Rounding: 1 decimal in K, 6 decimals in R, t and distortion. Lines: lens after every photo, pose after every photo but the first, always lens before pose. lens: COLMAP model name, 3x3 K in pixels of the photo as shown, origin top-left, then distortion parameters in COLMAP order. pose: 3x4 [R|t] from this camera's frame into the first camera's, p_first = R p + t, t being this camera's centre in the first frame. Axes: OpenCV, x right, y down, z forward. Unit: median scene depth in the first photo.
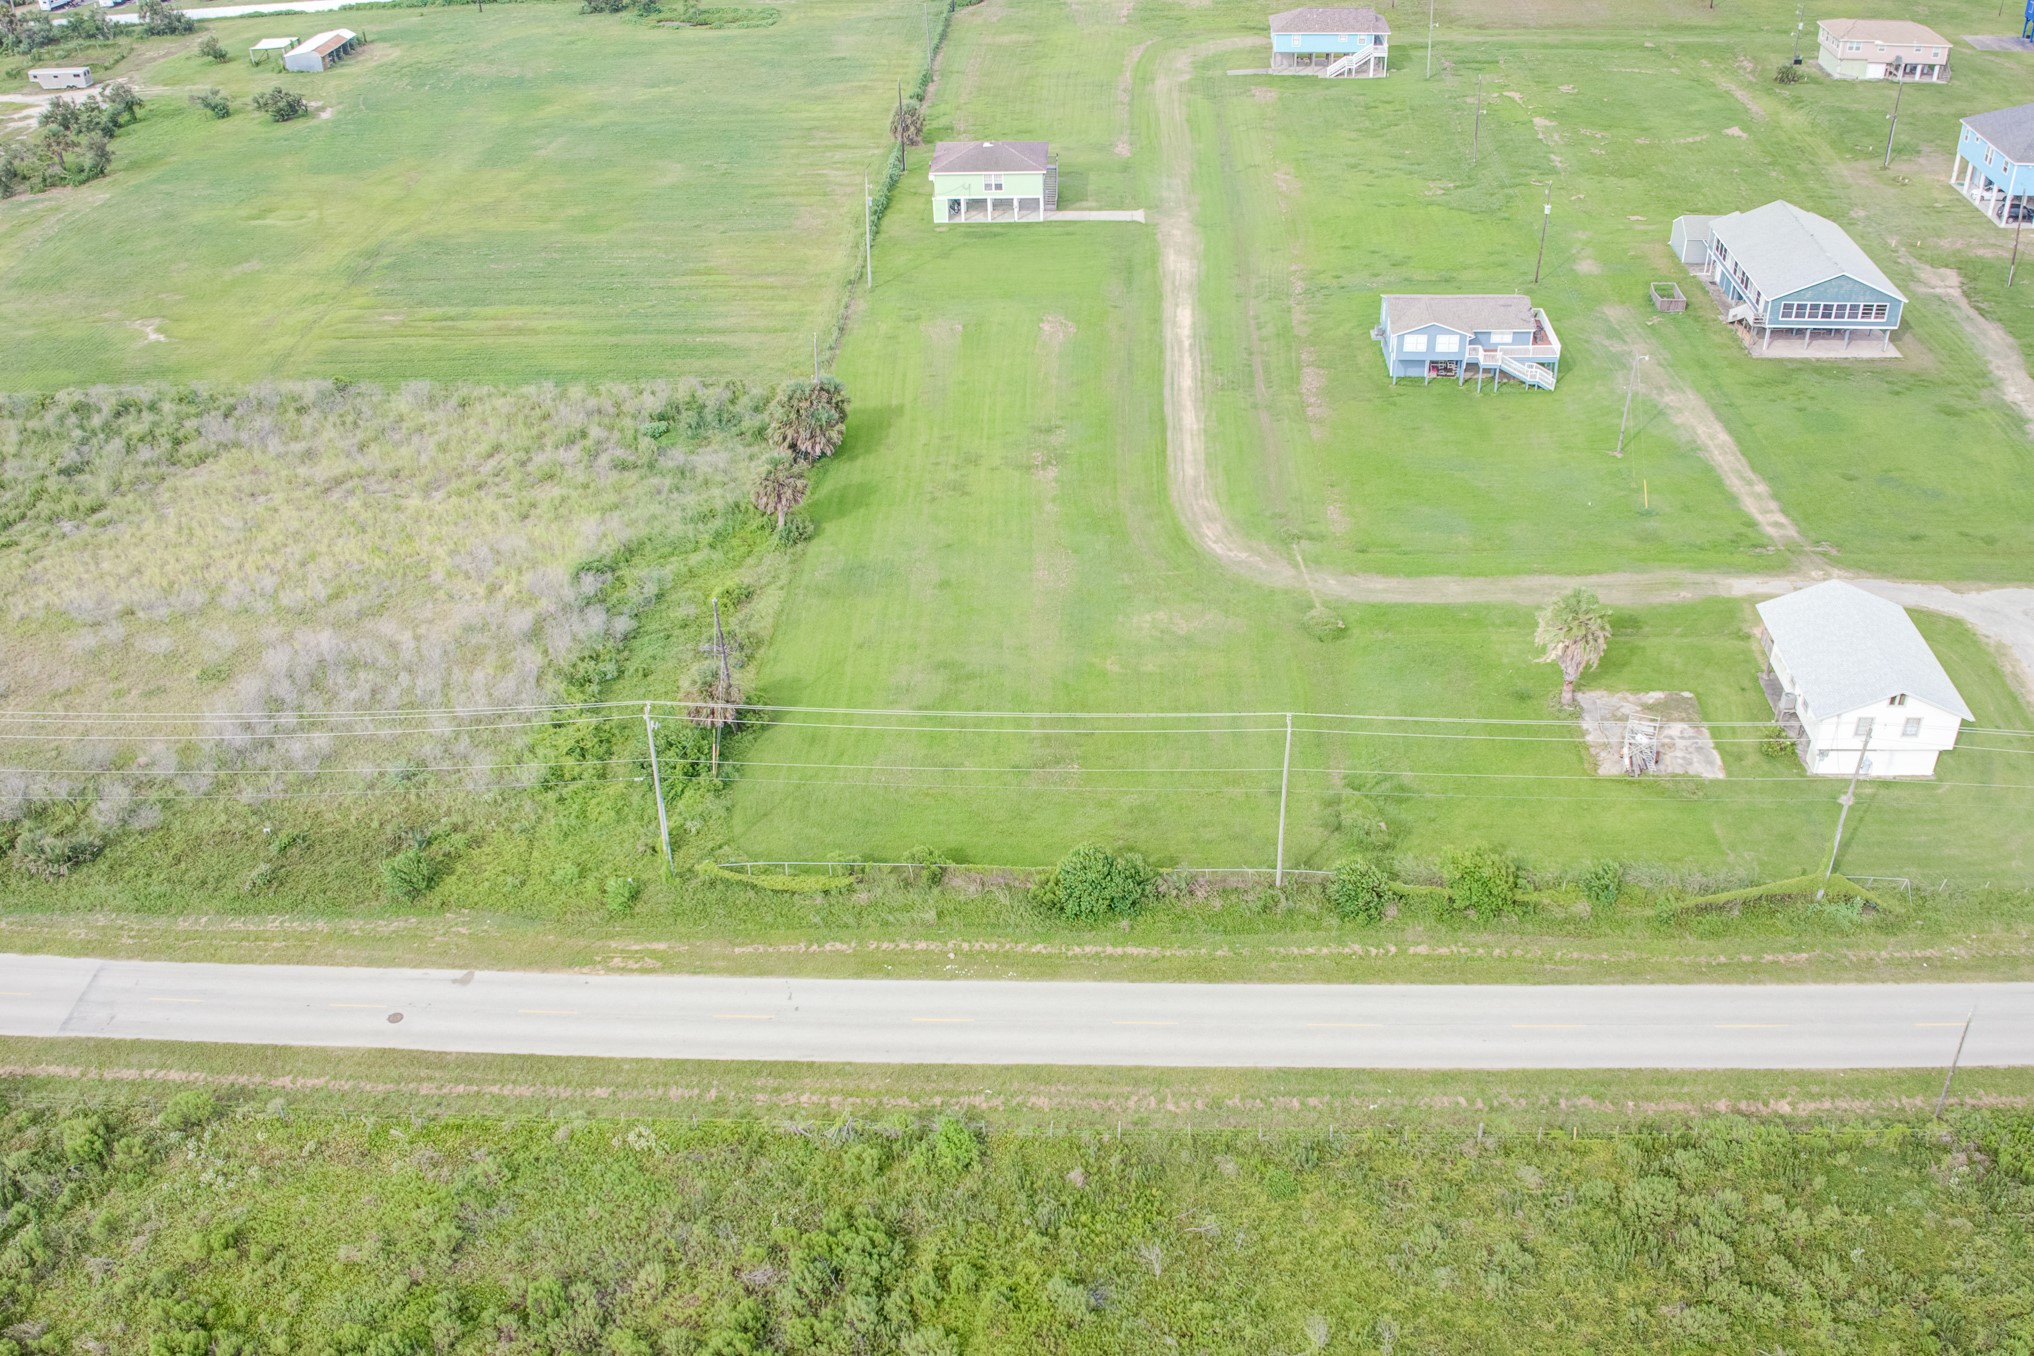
lens RADIAL K [[1861.4, 0, 1019.3], [0, 1861.4, 686.1], [0, 0, 1]] dist [-0.116080, 0.000000]
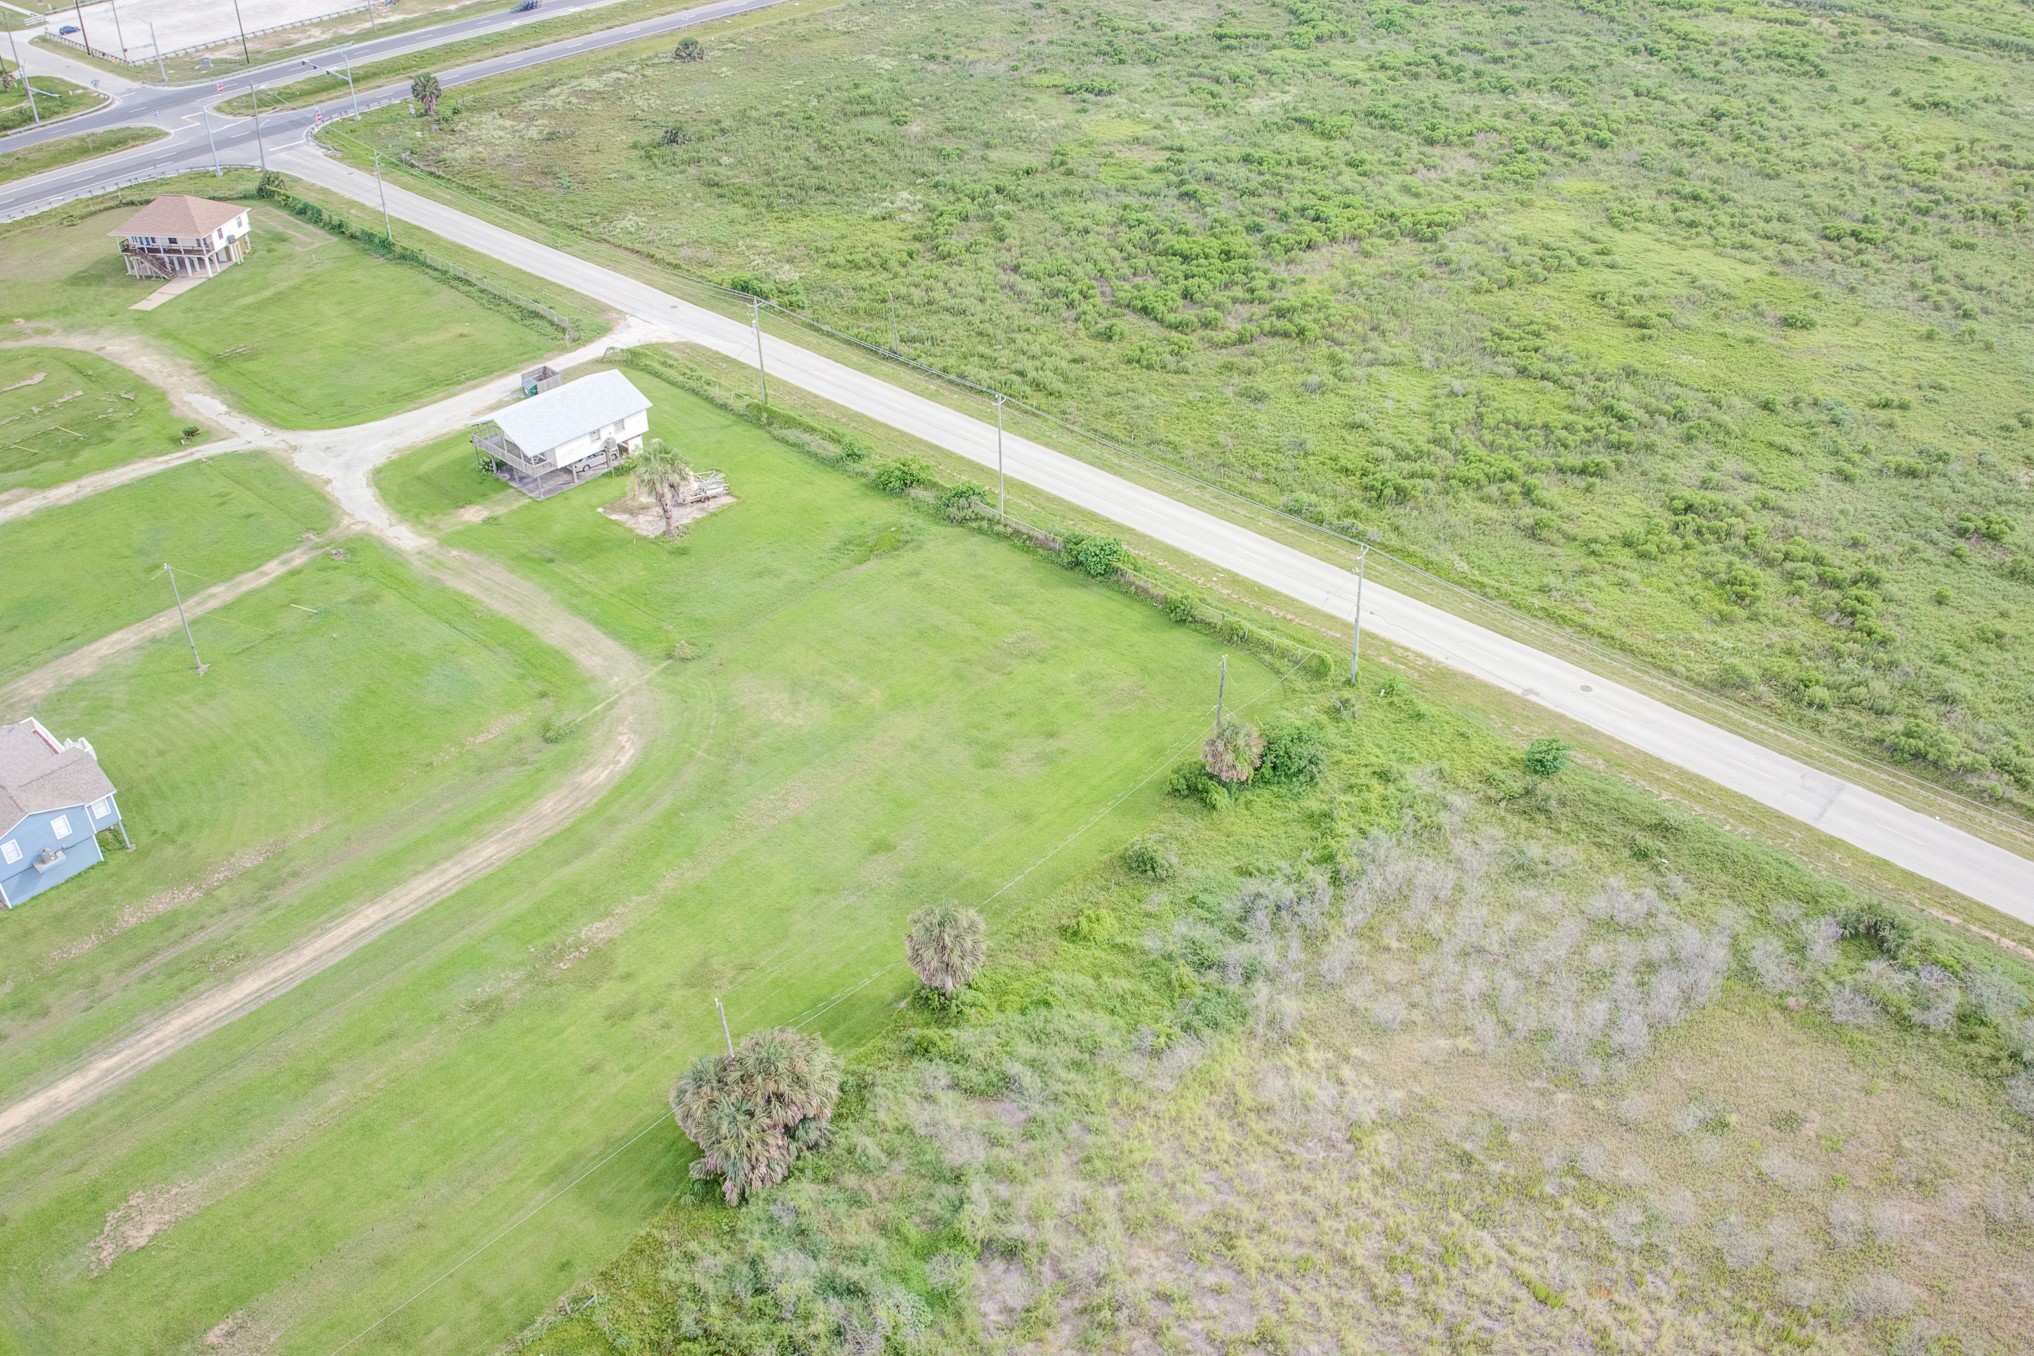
lens RADIAL K [[1701.3, 0, 1034.1], [0, 1701.3, 649.9], [0, 0, 1]] dist [-0.103319, -0.026013]
pose [[-0.774683, -0.325742, 0.541995, -0.488675], [0.371835, 0.458615, 0.807101, -0.700714], [-0.511473, 0.826780, -0.234159, 1.044589]]
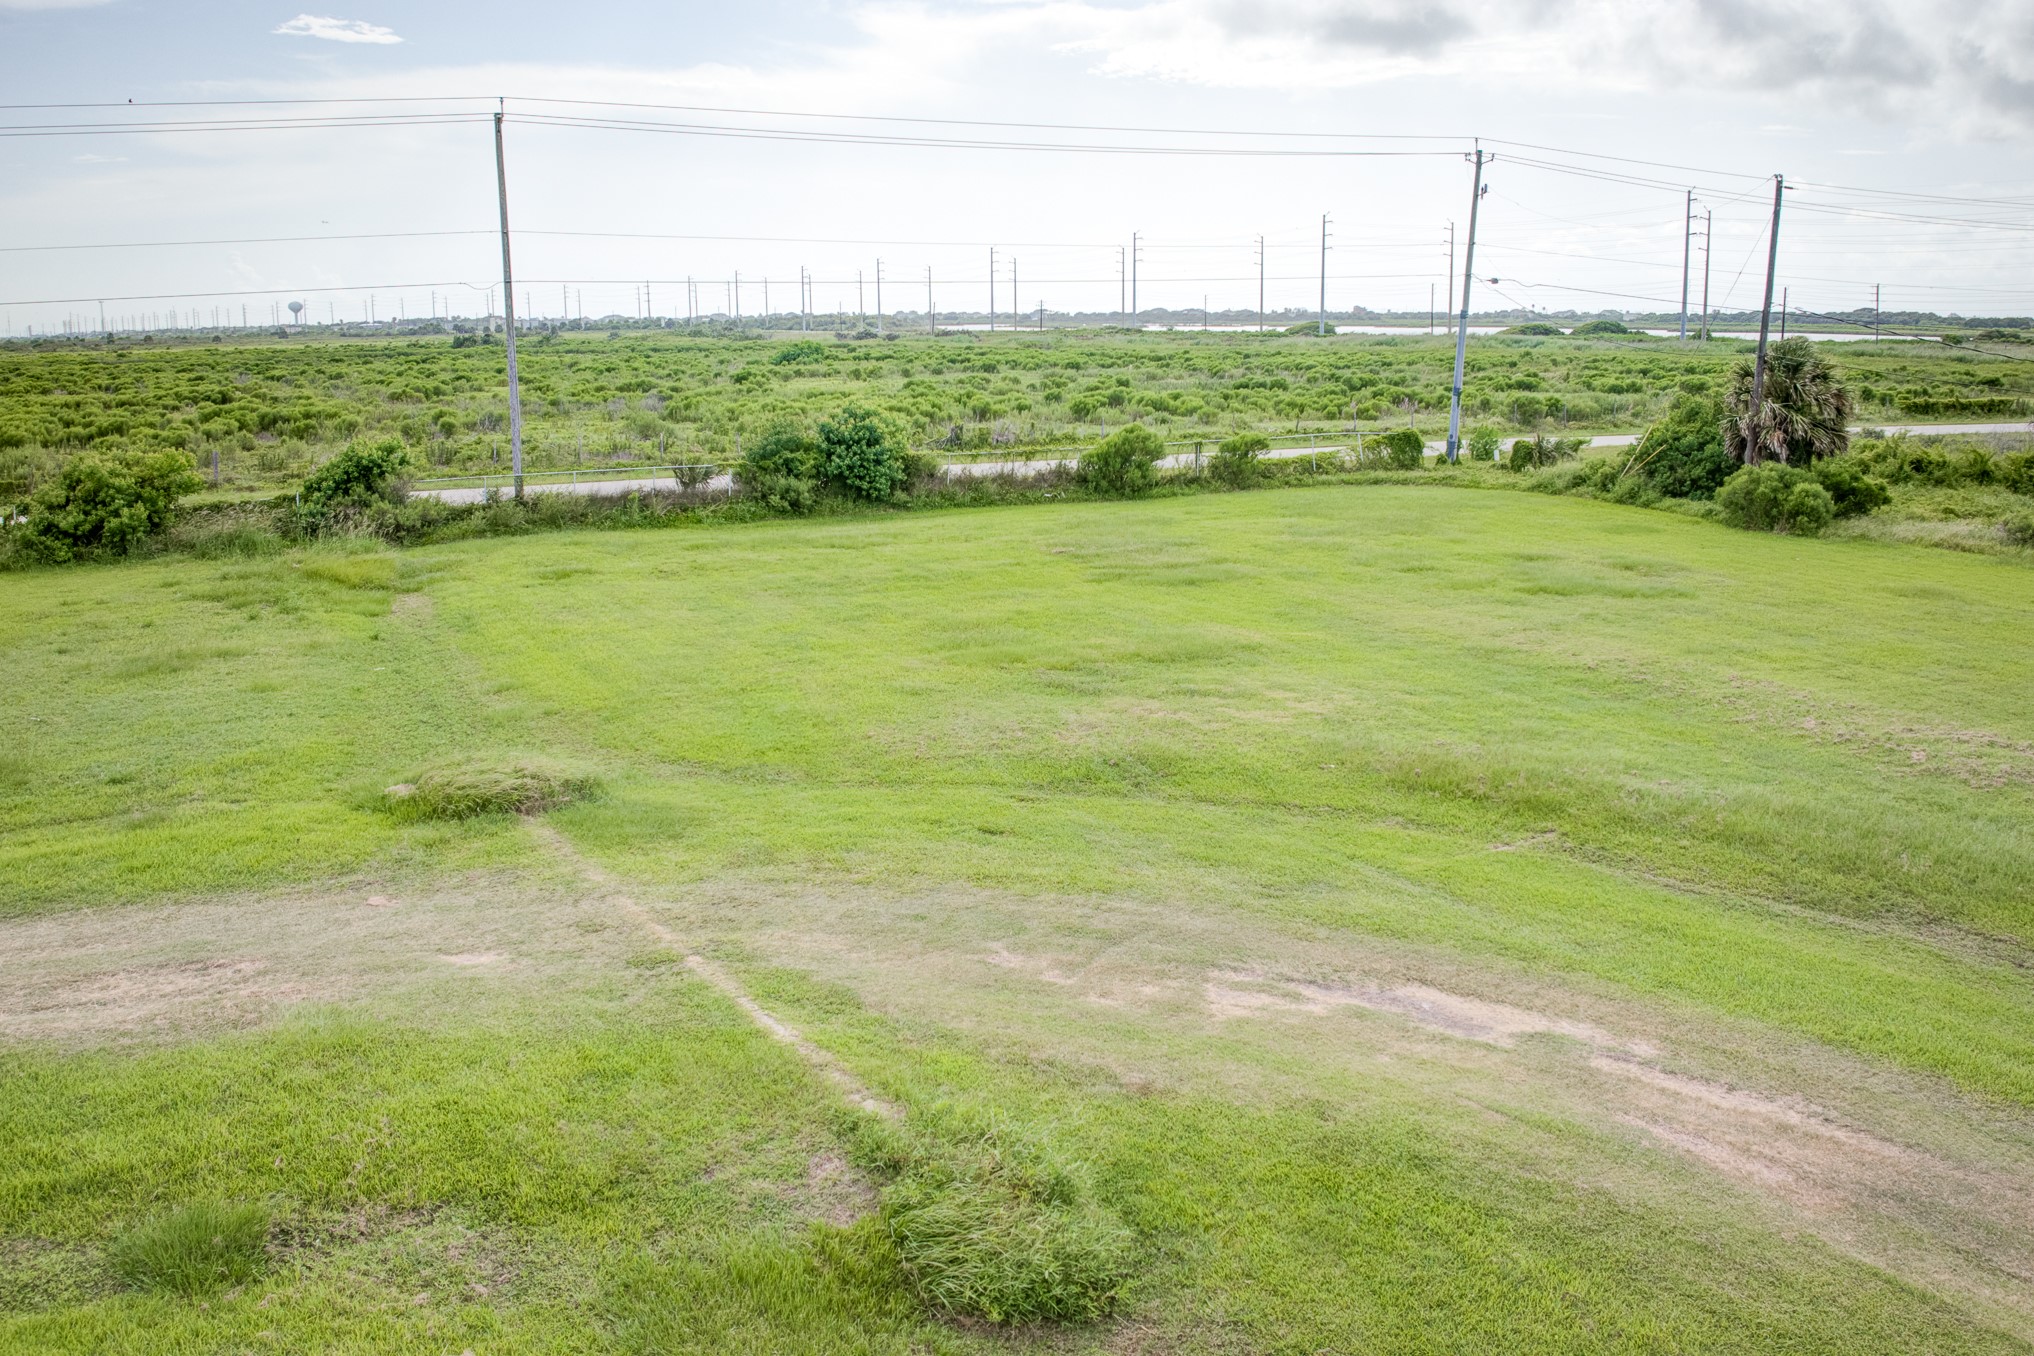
lens RADIAL K [[1701.3, 0, 1005.3], [0, 1701.3, 678.4], [0, 0, 1]] dist [-0.103319, -0.026013]
pose [[-0.883023, 0.134217, -0.449729, 0.179996], [-0.231705, 0.708649, 0.666430, -0.156180], [0.408146, 0.692678, -0.594655, 1.033124]]
